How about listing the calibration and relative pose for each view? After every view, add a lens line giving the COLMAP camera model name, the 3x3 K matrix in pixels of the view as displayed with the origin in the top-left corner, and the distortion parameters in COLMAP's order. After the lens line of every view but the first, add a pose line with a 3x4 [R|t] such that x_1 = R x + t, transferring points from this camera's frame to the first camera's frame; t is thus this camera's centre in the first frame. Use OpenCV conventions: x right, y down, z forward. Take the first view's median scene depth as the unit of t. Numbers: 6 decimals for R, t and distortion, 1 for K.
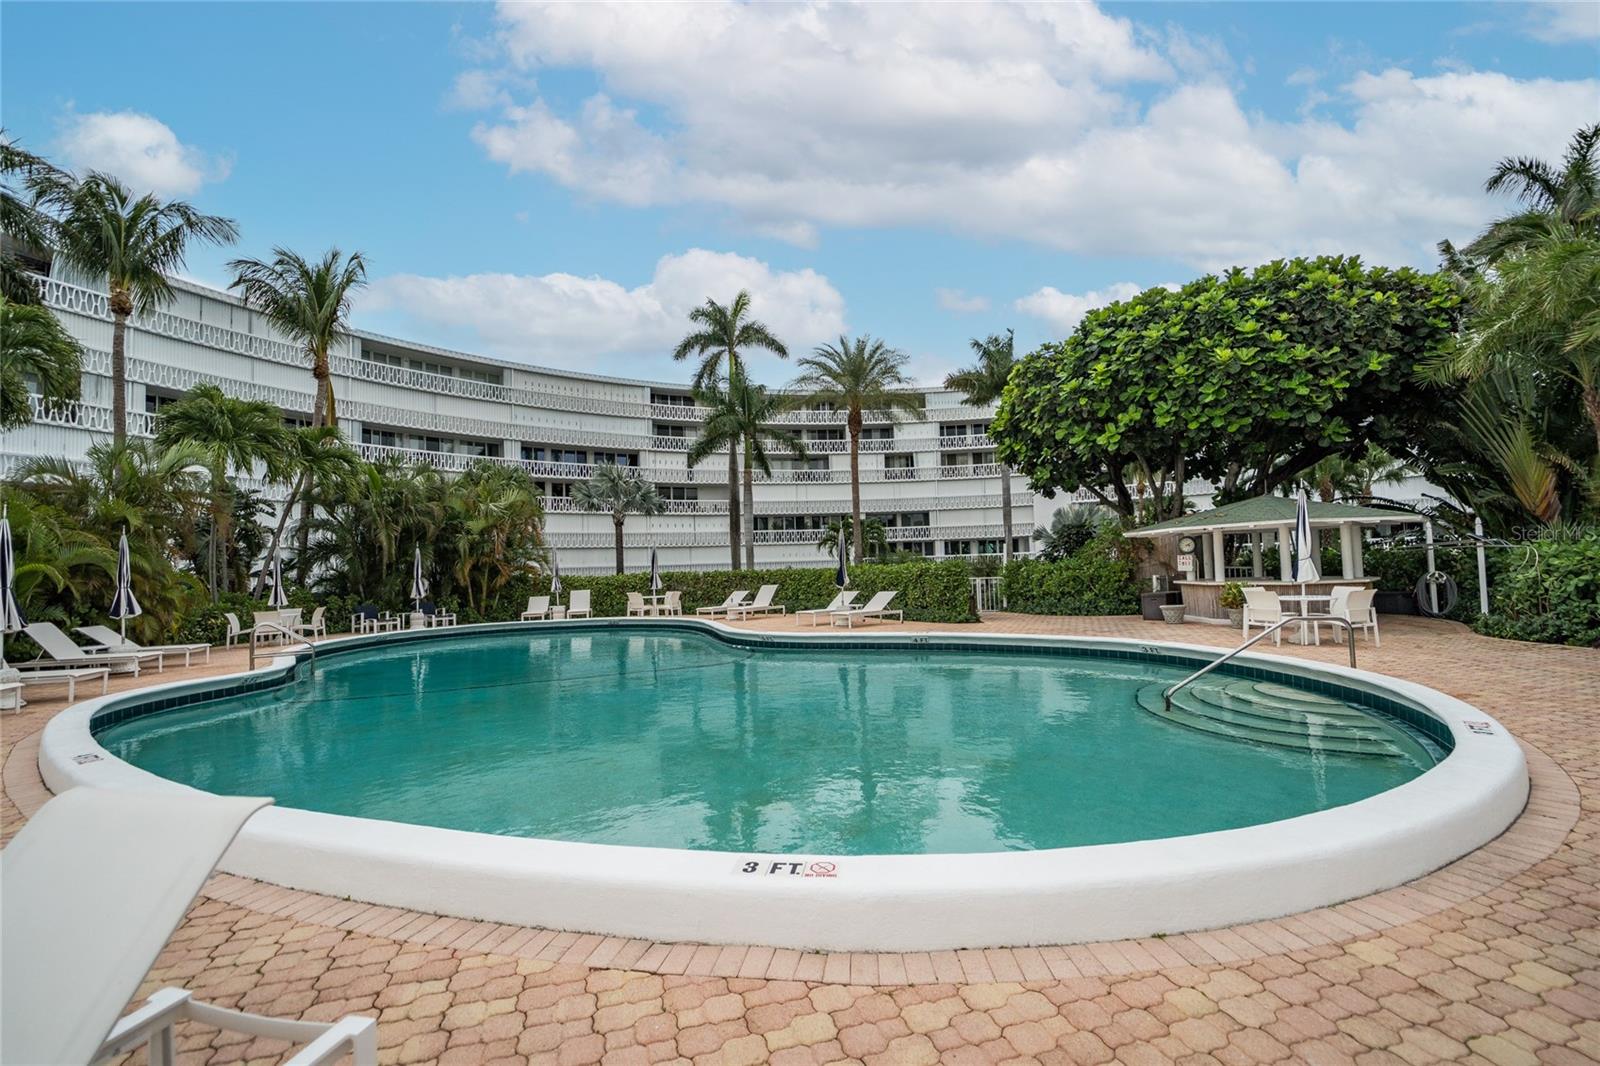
lens RADIAL K [[669.1, 0, 800.0], [0, 669.1, 533.0], [0, 0, 1]] dist [0.001225, 0.000169]
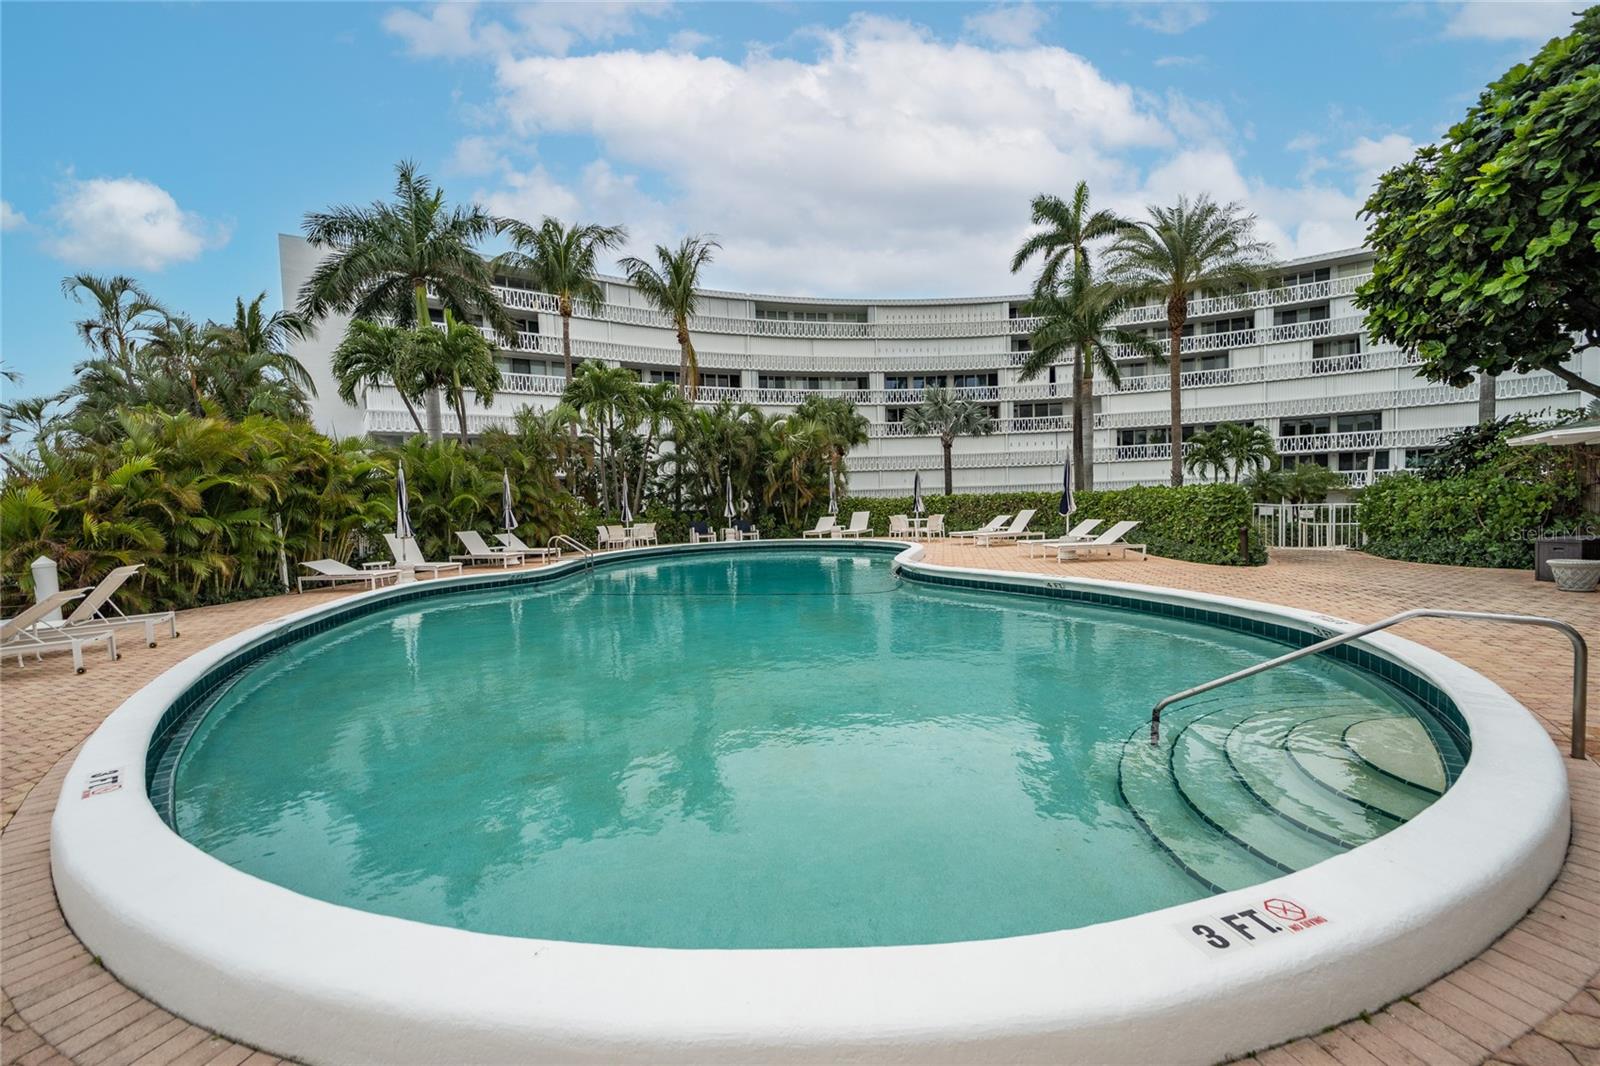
lens RADIAL K [[637.7, 0, 800.0], [0, 637.7, 533.0], [0, 0, 1]] dist [-0.001740, -0.003438]
pose [[0.831913, 0.034250, -0.553849, 0.134449], [0.035644, 0.992734, 0.114930, -0.002272], [0.553761, -0.115353, 0.824647, 0.071885]]
